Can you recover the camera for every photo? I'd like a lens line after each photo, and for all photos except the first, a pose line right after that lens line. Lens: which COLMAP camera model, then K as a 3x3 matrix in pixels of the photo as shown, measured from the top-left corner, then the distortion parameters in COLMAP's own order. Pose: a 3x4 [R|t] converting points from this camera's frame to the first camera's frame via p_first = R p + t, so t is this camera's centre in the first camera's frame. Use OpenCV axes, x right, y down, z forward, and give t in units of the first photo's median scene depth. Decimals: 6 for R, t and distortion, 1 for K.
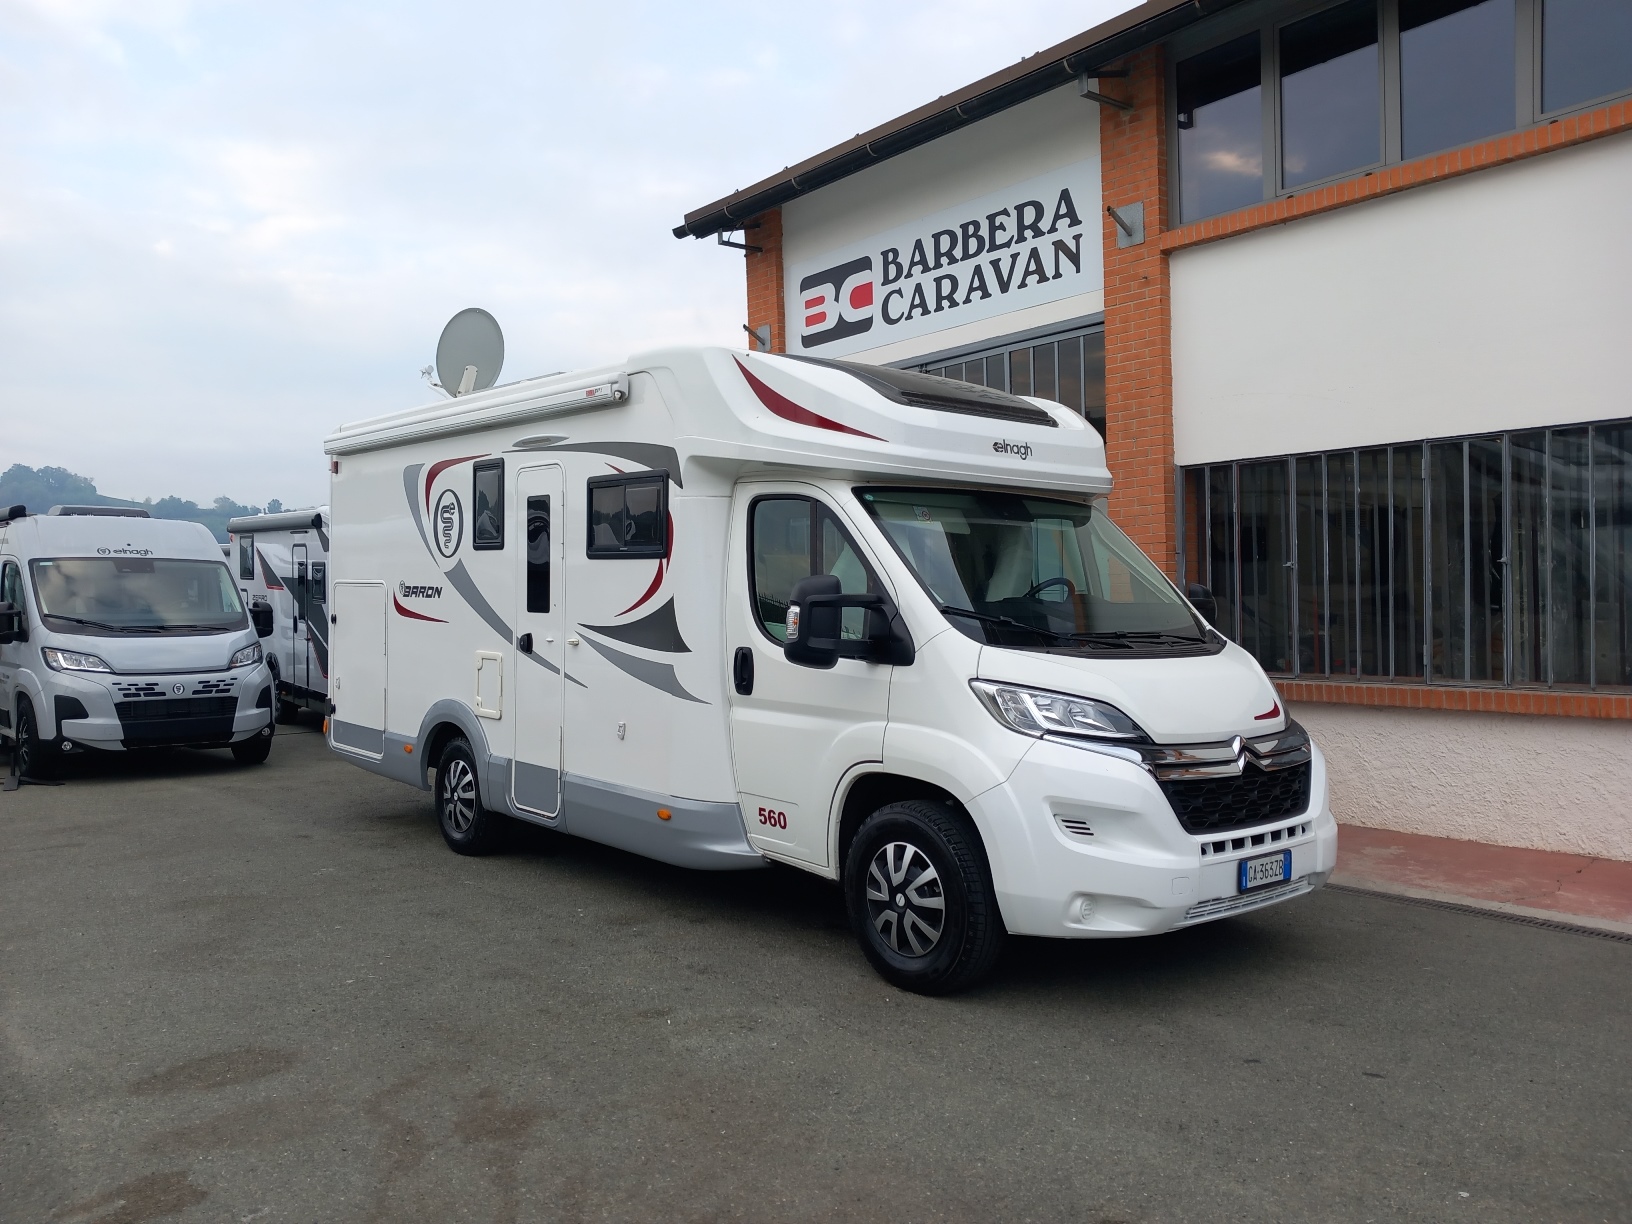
lens RADIAL K [[1278.4, 0, 776.3], [0, 1278.4, 612.3], [0, 0, 1]] dist [0.064517, -0.004758]
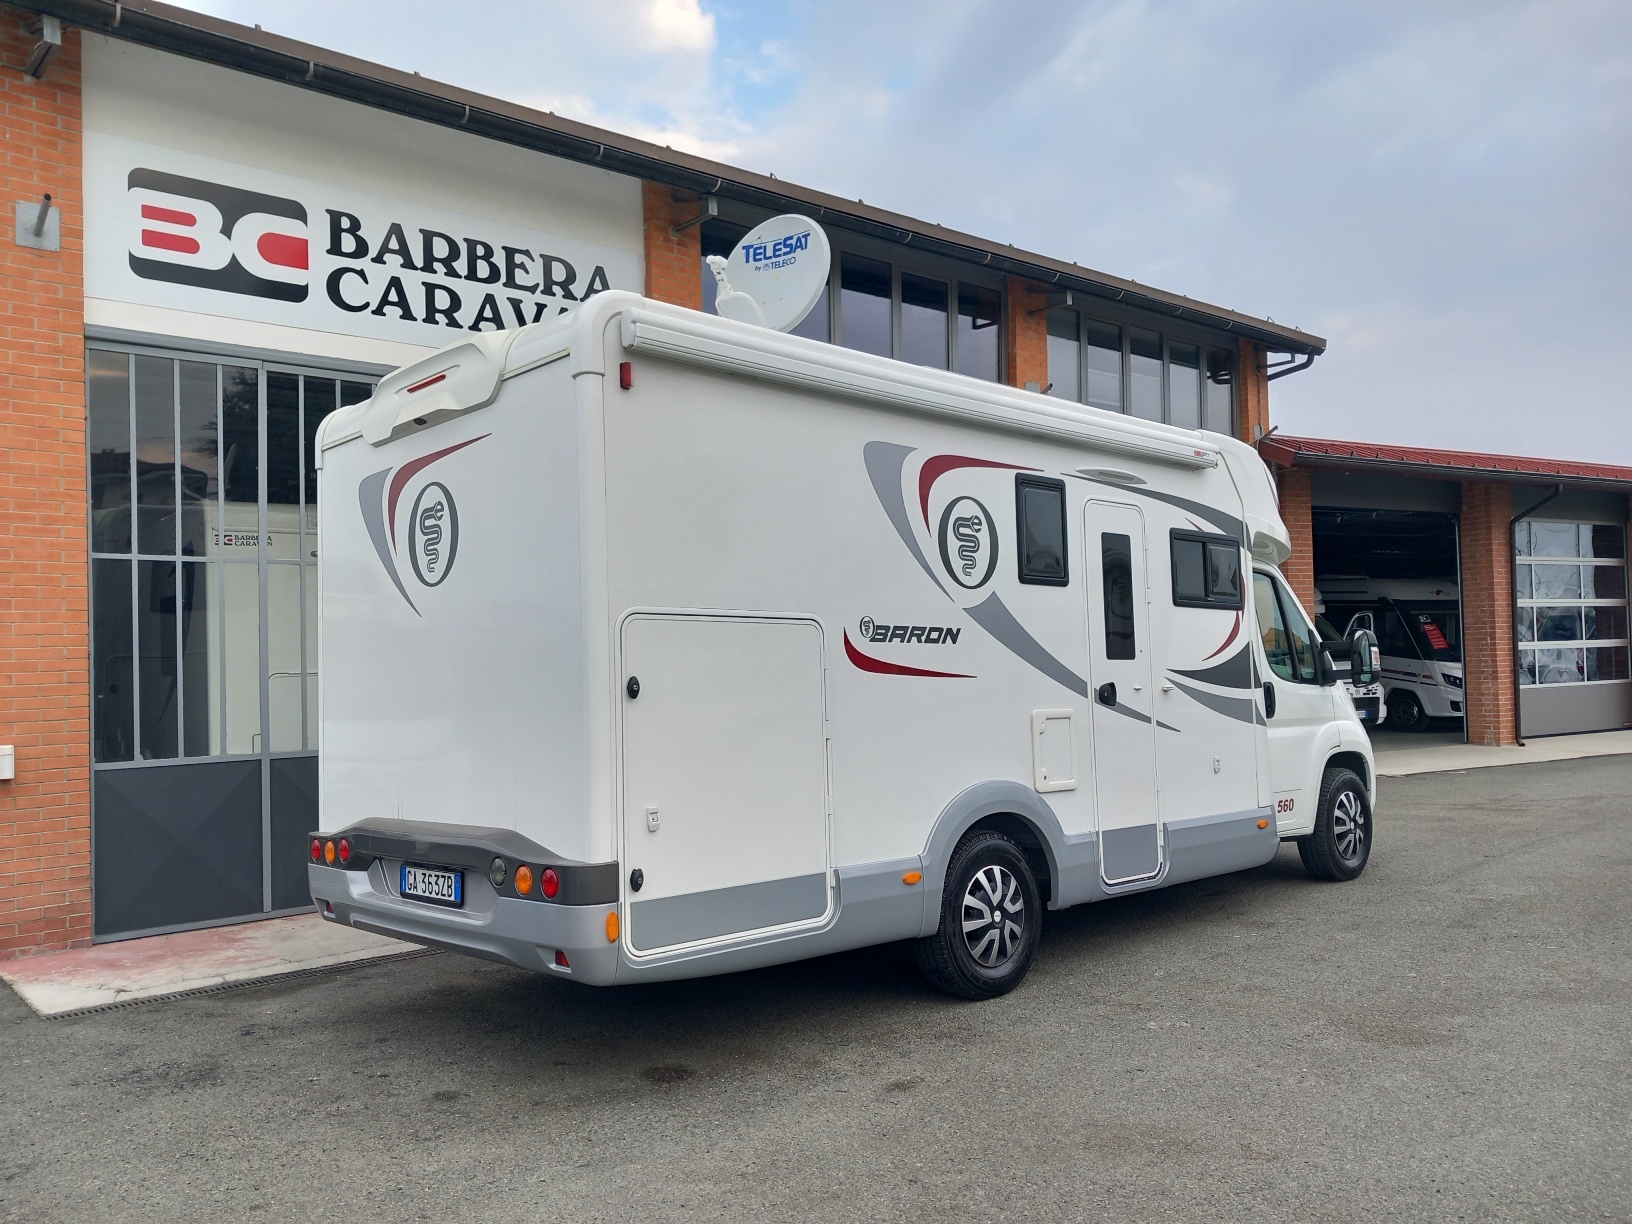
lens RADIAL K [[1278.4, 0, 776.3], [0, 1278.4, 612.3], [0, 0, 1]] dist [0.064517, -0.004758]
pose [[-0.042698, 0.054144, 0.997620, -0.973056], [0.037795, 0.997903, -0.052542, 0.004907], [-0.998373, 0.035462, -0.044655, 1.137580]]
